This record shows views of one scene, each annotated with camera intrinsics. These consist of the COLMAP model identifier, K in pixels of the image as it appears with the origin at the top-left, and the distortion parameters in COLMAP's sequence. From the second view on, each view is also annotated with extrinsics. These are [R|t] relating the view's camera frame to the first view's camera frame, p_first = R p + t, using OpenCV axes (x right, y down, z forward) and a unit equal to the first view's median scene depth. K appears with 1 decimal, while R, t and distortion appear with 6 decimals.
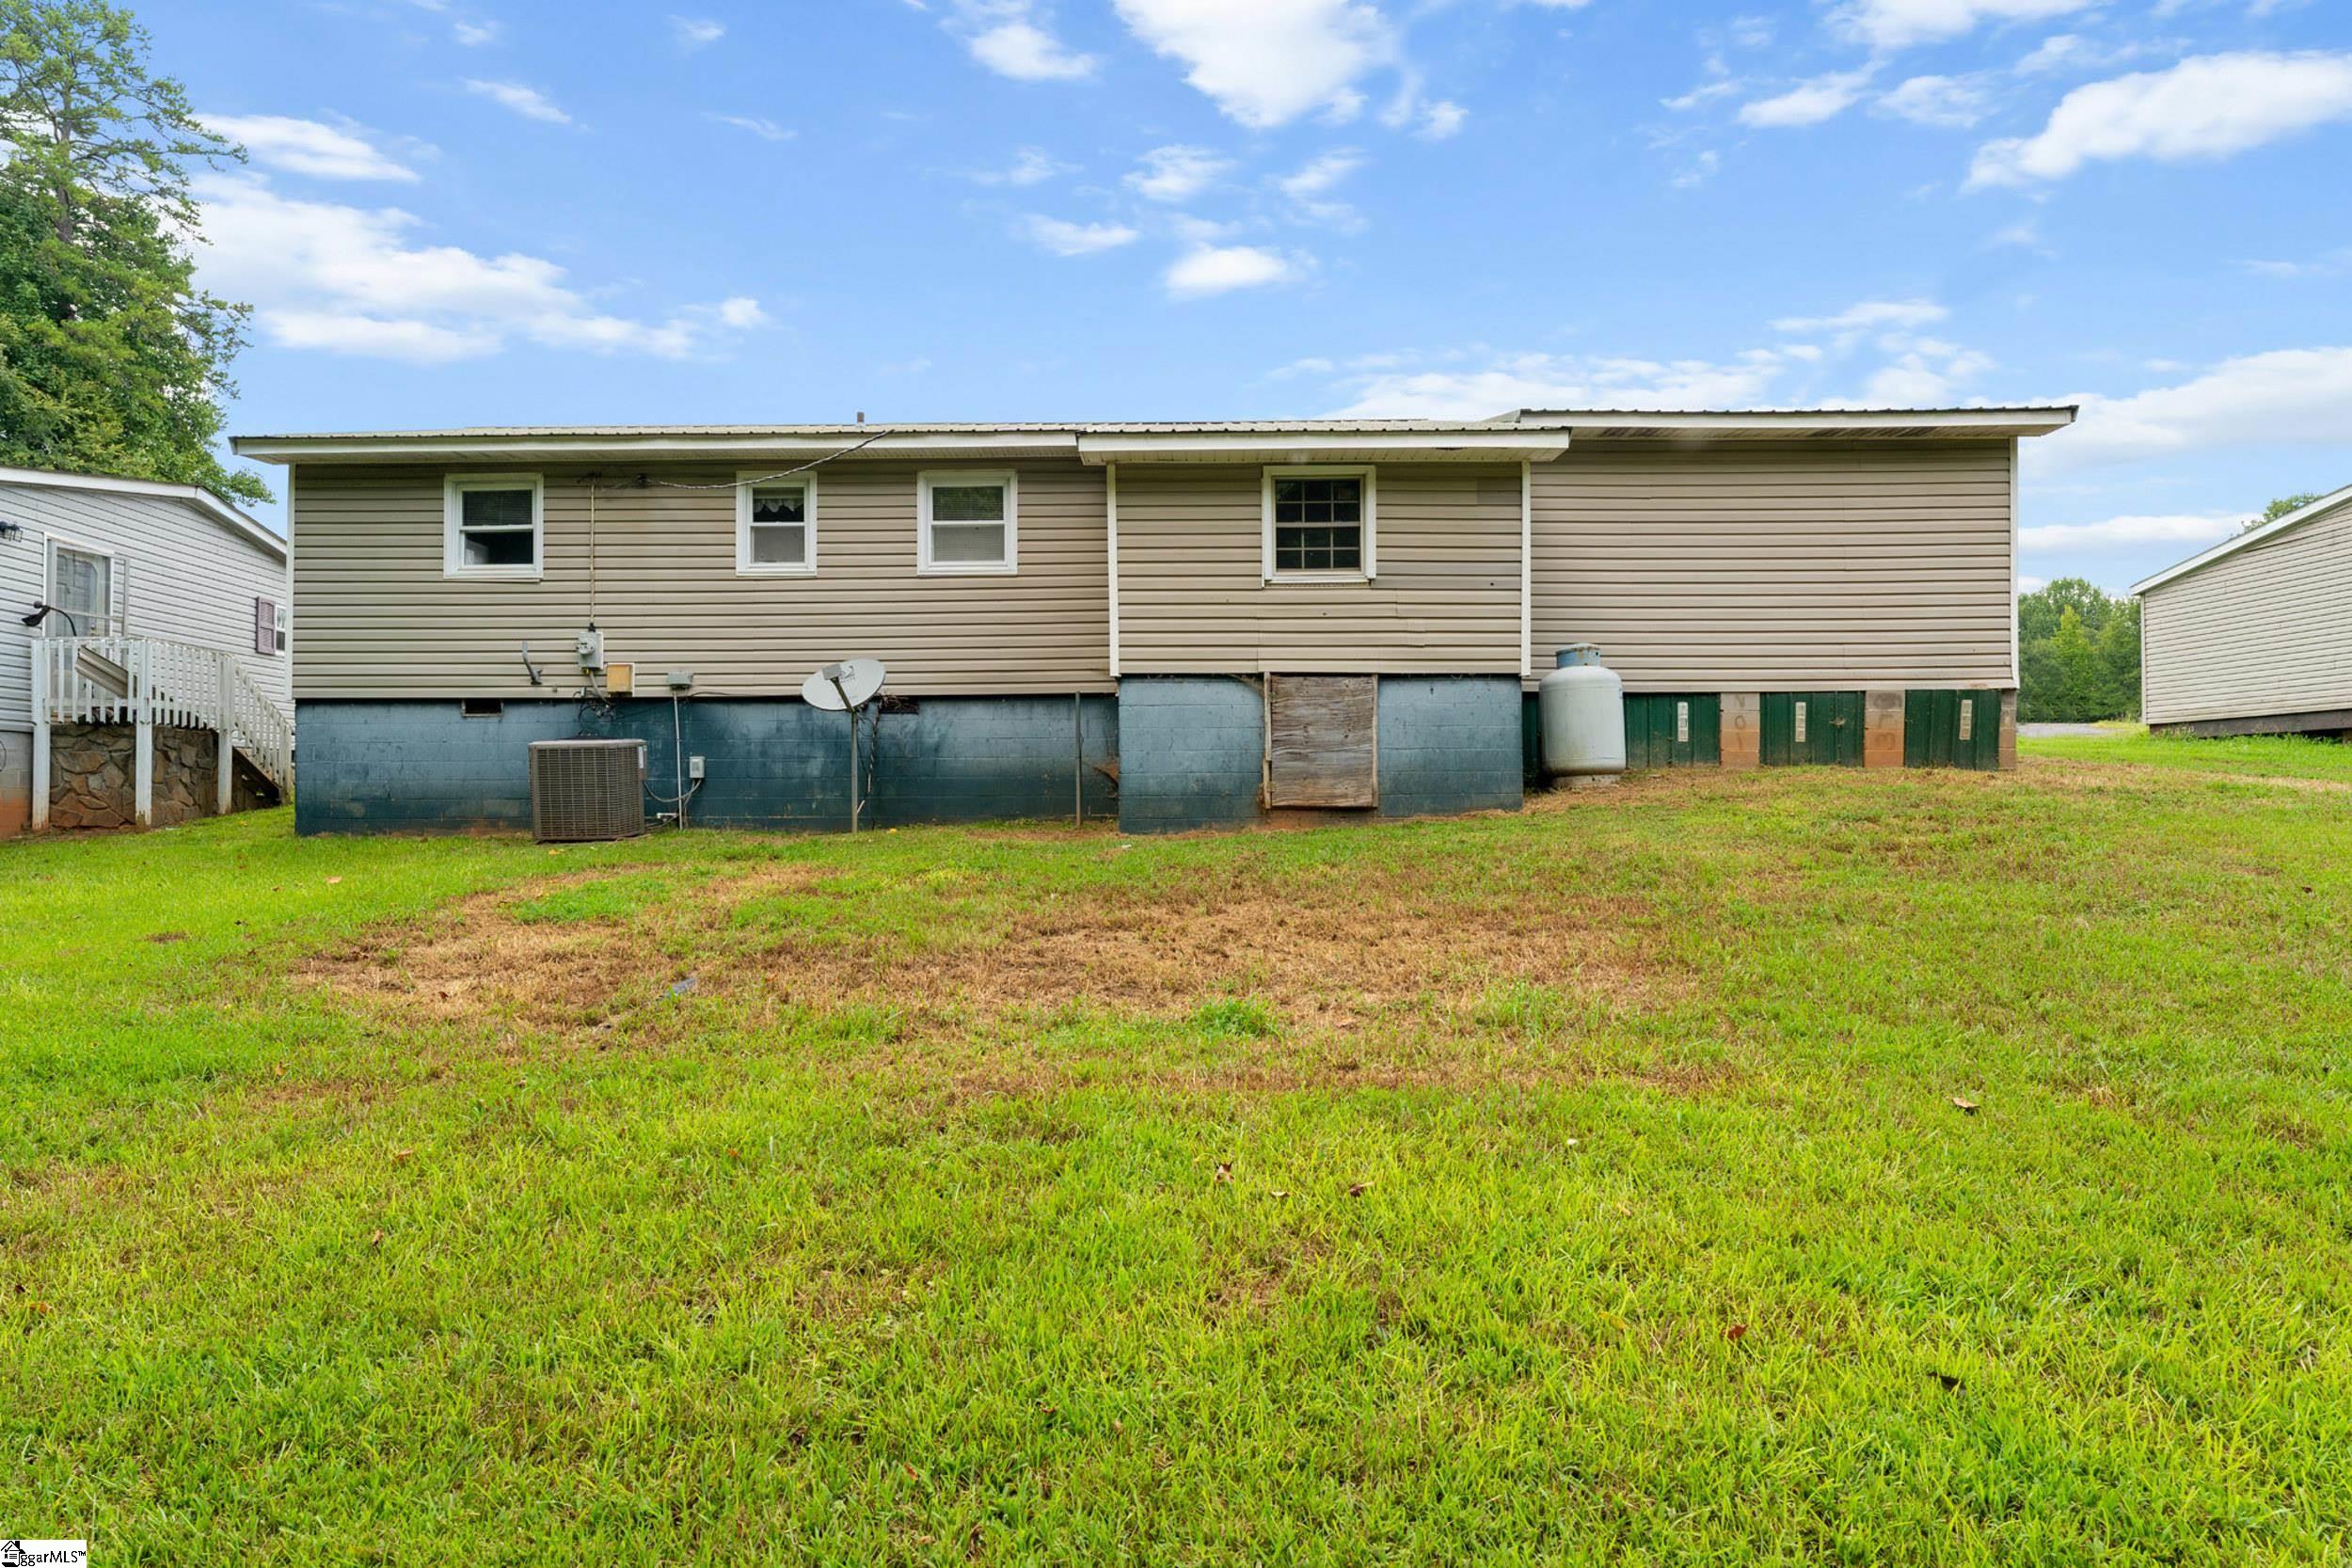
lens RADIAL K [[1166.6, 0, 1176.0], [0, 1166.6, 784.0], [0, 0, 1]] dist [0.001560, -0.000548]
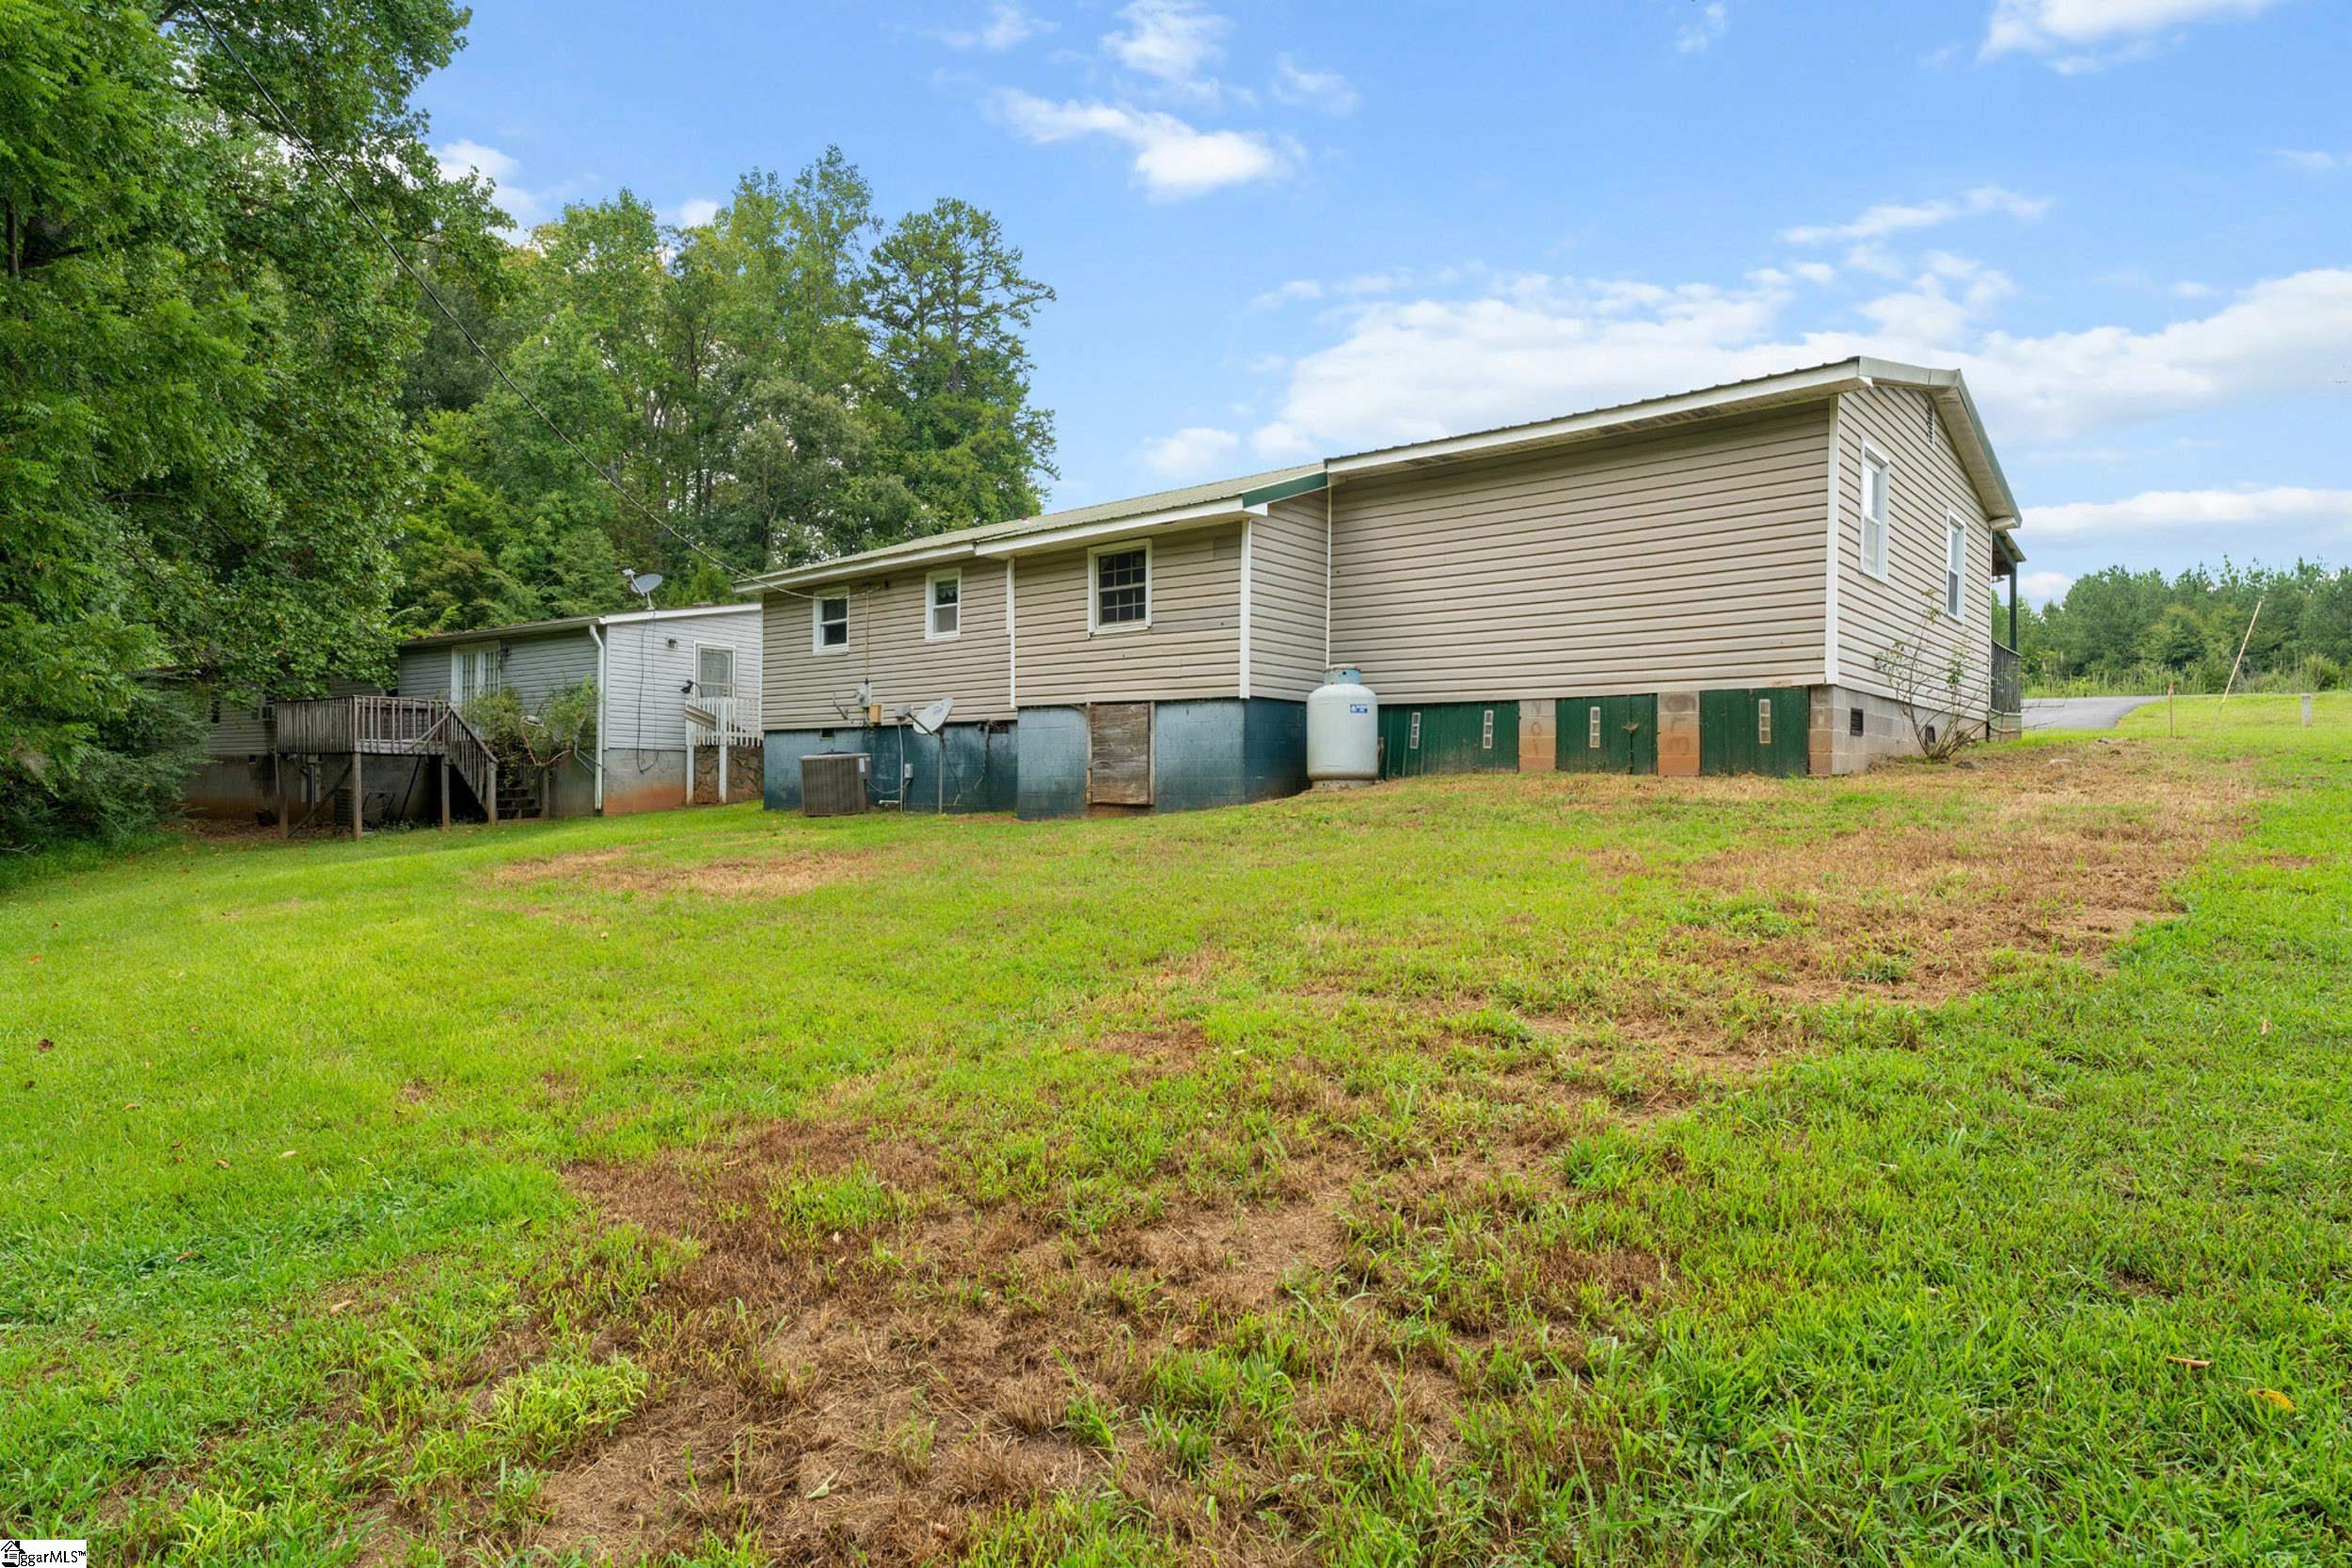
lens RADIAL K [[1308.4, 0, 1176.0], [0, 1308.4, 784.0], [0, 0, 1]] dist [-0.000987, -0.000189]
pose [[0.756401, 0.008668, -0.654050, 0.990867], [-0.005380, 0.999961, 0.007030, -0.011448], [0.654086, -0.001799, 0.756418, -0.059905]]
